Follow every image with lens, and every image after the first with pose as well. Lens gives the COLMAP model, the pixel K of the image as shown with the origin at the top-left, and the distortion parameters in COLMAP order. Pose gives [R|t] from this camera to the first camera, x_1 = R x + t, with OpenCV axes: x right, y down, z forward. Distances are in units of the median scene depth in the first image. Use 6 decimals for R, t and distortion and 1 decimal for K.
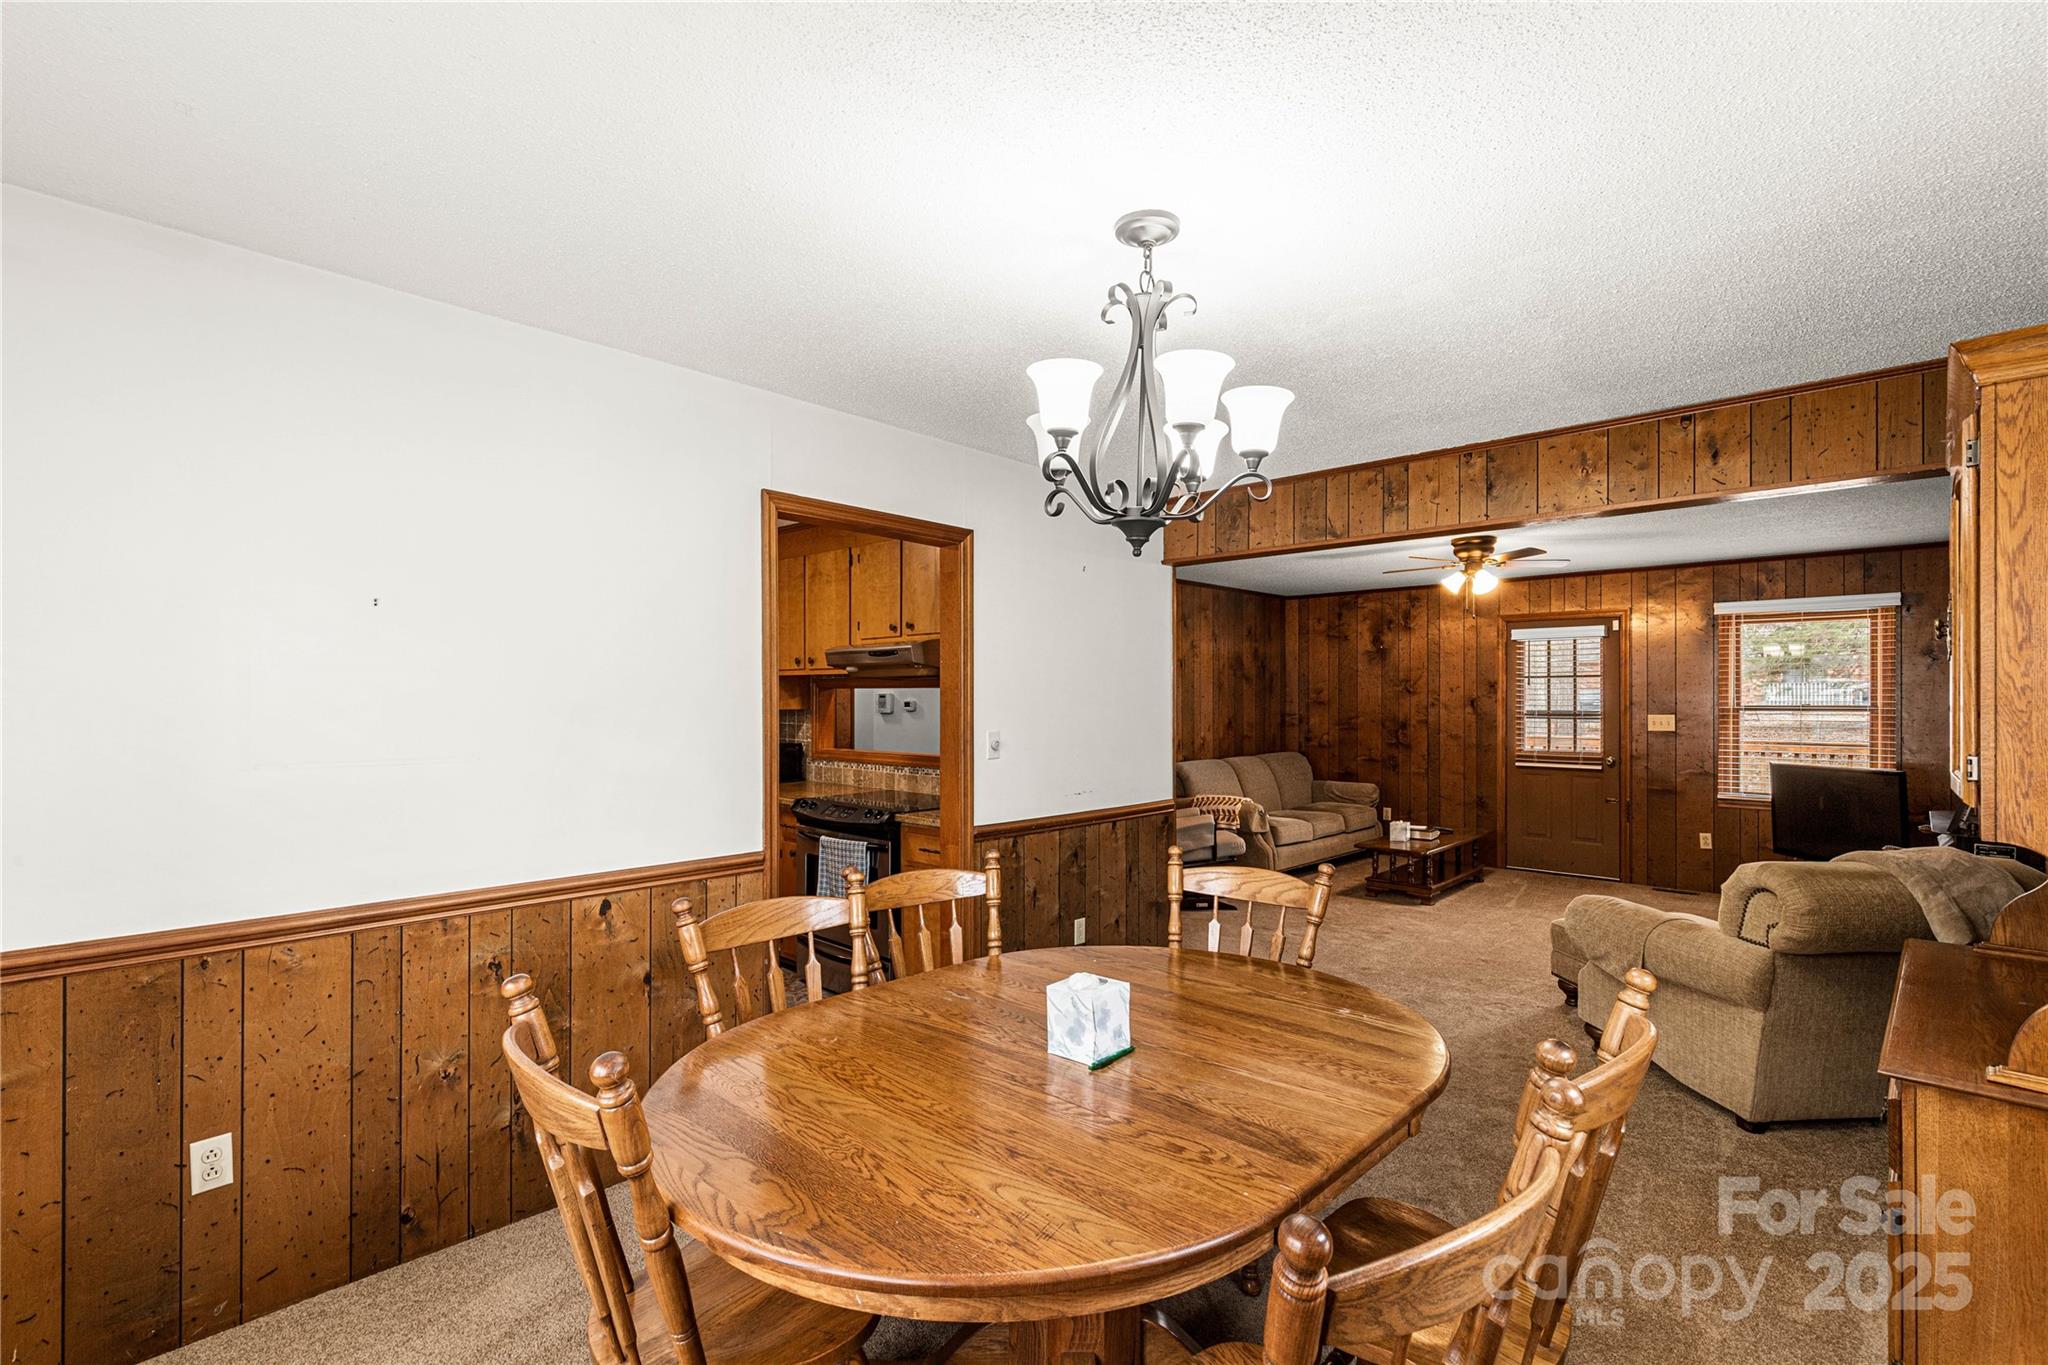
lens RADIAL K [[931.7, 0, 1023.6], [0, 931.7, 697.7], [0, 0, 1]] dist [0.007221, -0.000819]
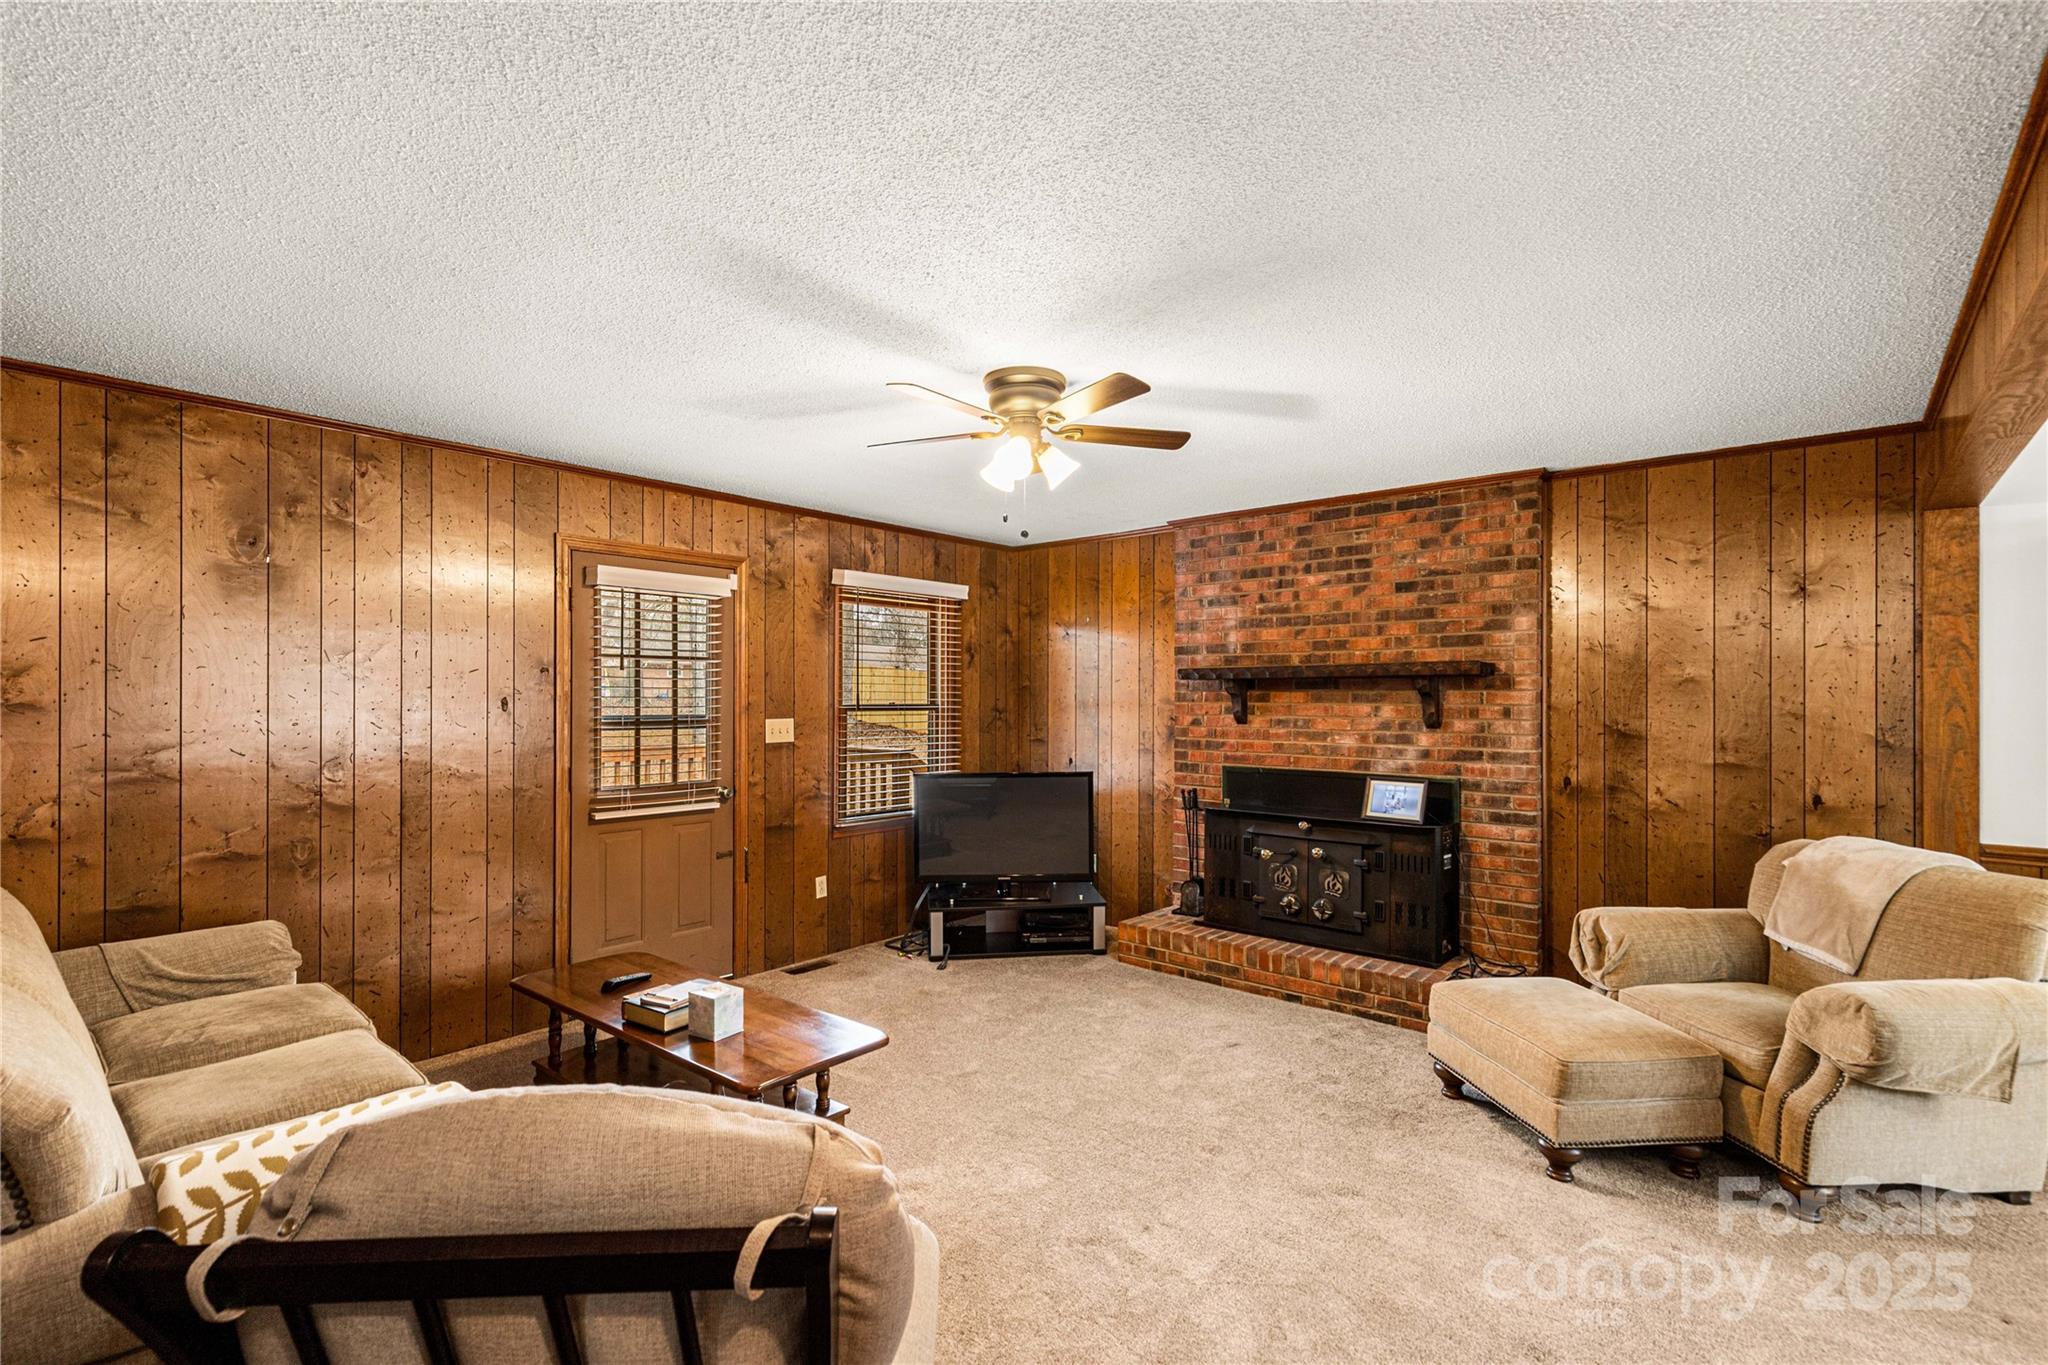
lens RADIAL K [[931.7, 0, 1013.4], [0, 931.7, 692.7], [0, 0, 1]] dist [0.007221, -0.000819]
pose [[-0.040611, 0.006888, 0.999151, -0.016103], [-0.000935, 0.999976, -0.006932, 0.003285], [-0.999175, -0.001216, -0.040604, 0.800679]]
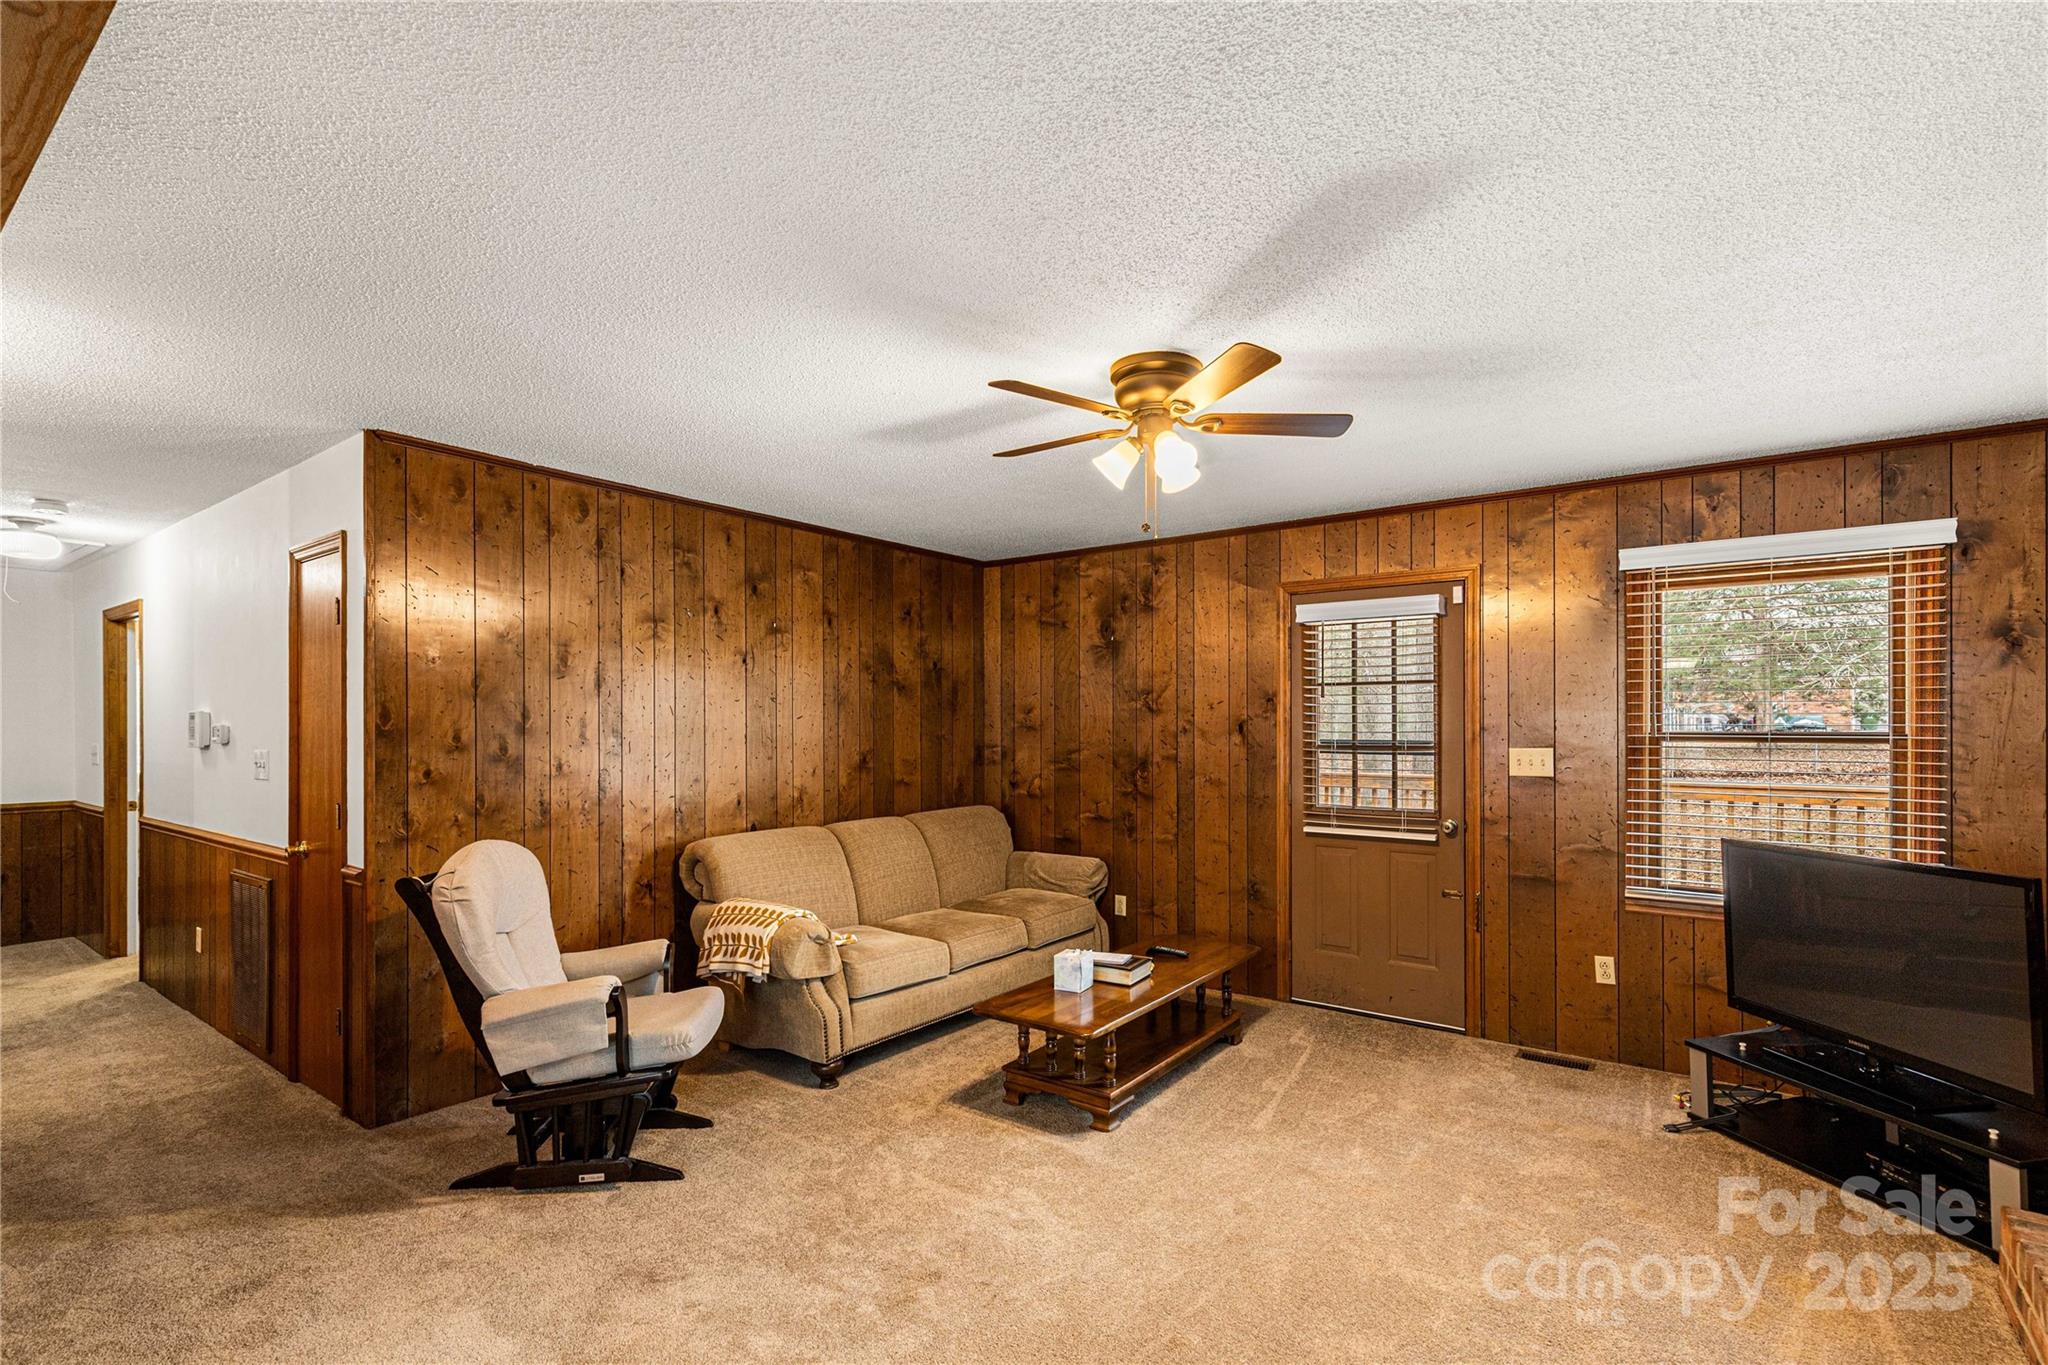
lens RADIAL K [[931.7, 0, 1028.0], [0, 931.7, 720.3], [0, 0, 1]] dist [0.007221, -0.000819]
pose [[0.993122, 0.000824, 0.117084, 0.287209], [-0.000392, 0.999993, -0.003708, 0.003173], [-0.117086, 0.003636, 0.993115, 0.434870]]
